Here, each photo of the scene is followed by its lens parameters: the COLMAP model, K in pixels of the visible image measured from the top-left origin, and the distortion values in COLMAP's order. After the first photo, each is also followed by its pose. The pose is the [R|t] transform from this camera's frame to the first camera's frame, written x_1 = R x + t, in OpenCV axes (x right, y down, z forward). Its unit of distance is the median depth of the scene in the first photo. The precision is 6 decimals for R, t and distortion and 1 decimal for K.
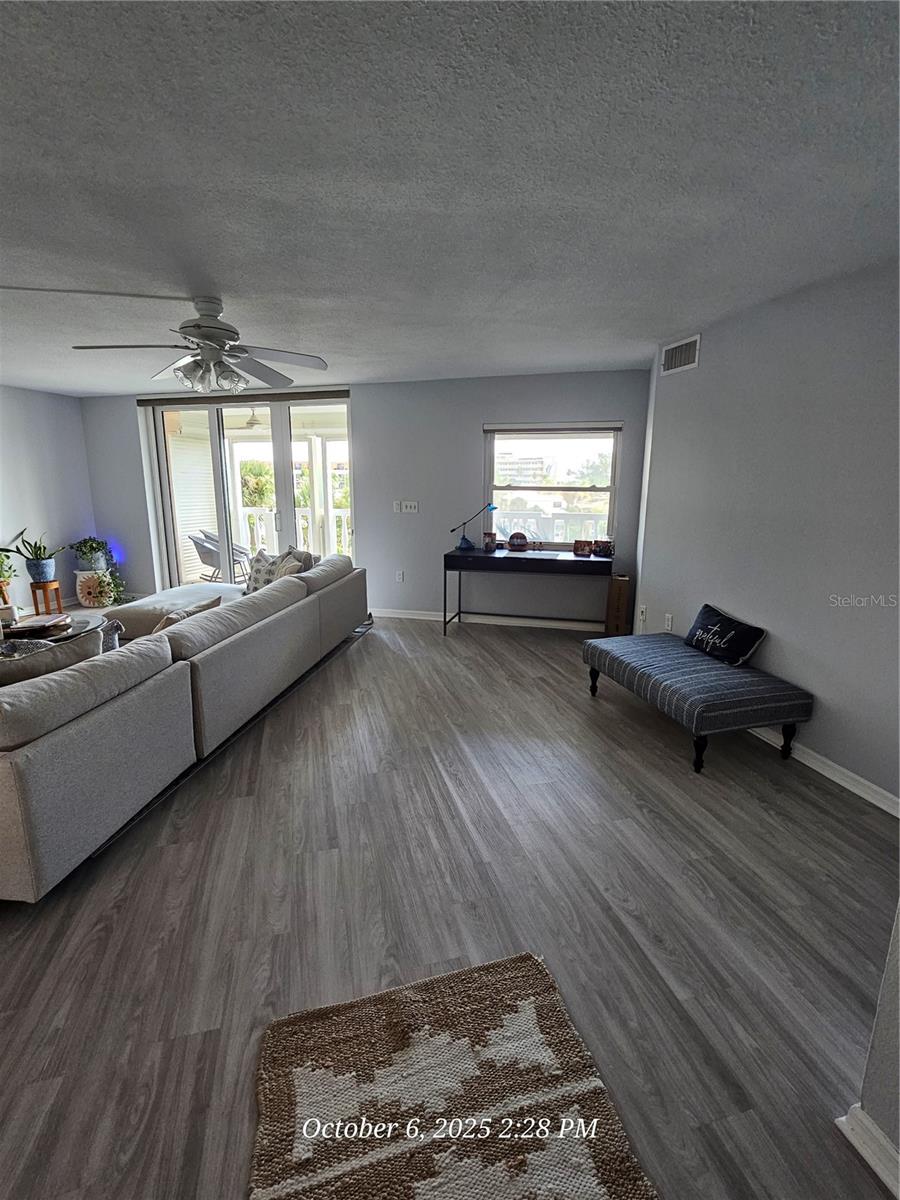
lens RADIAL K [[554.4, 0, 439.1], [0, 554.4, 601.0], [0, 0, 1]] dist [-0.000374, 0.000838]
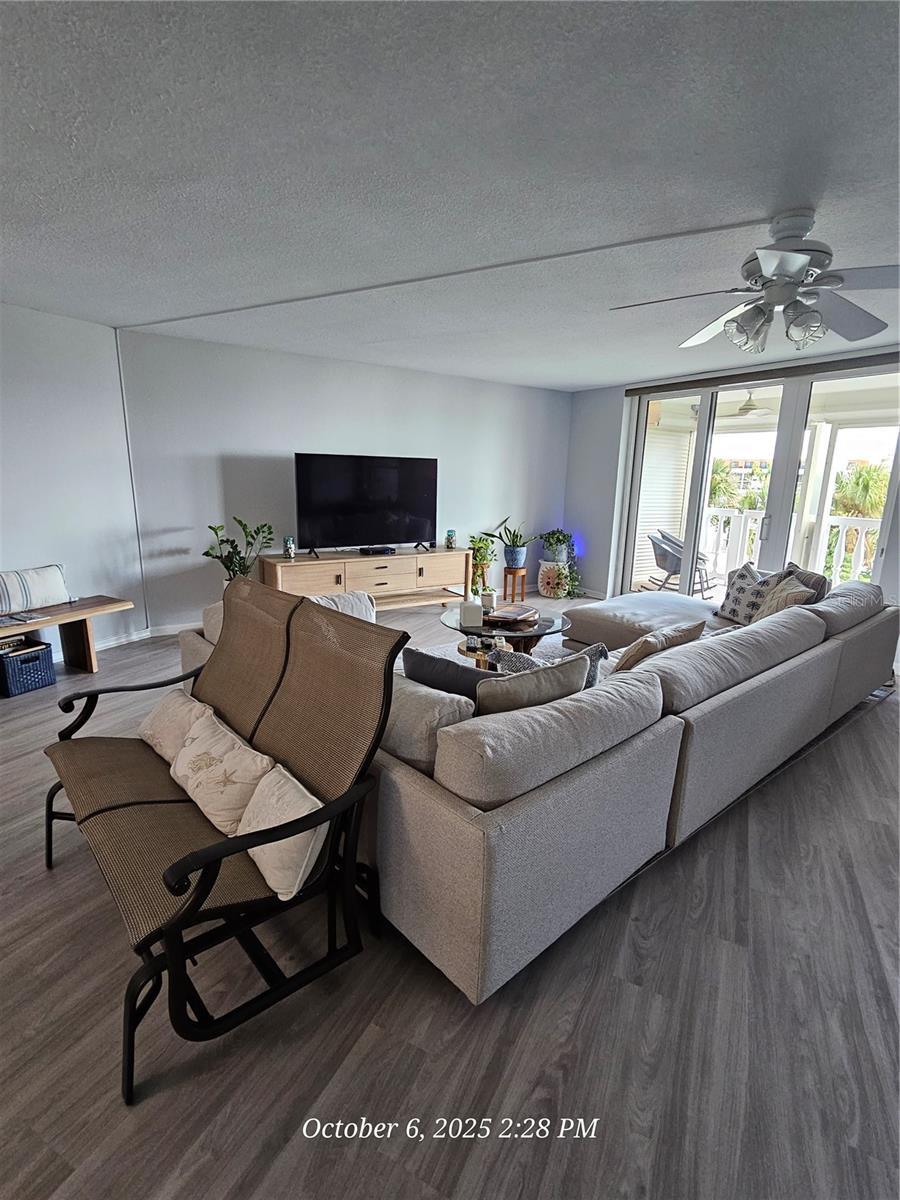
lens RADIAL K [[560.9, 0, 450.0], [0, 560.9, 600.0], [0, 0, 1]] dist [-0.002599, -0.000112]
pose [[0.747226, 0.159451, -0.645157, -0.107367], [-0.159131, 0.985478, 0.059255, -0.018827], [0.645236, 0.058388, 0.761749, 0.108495]]
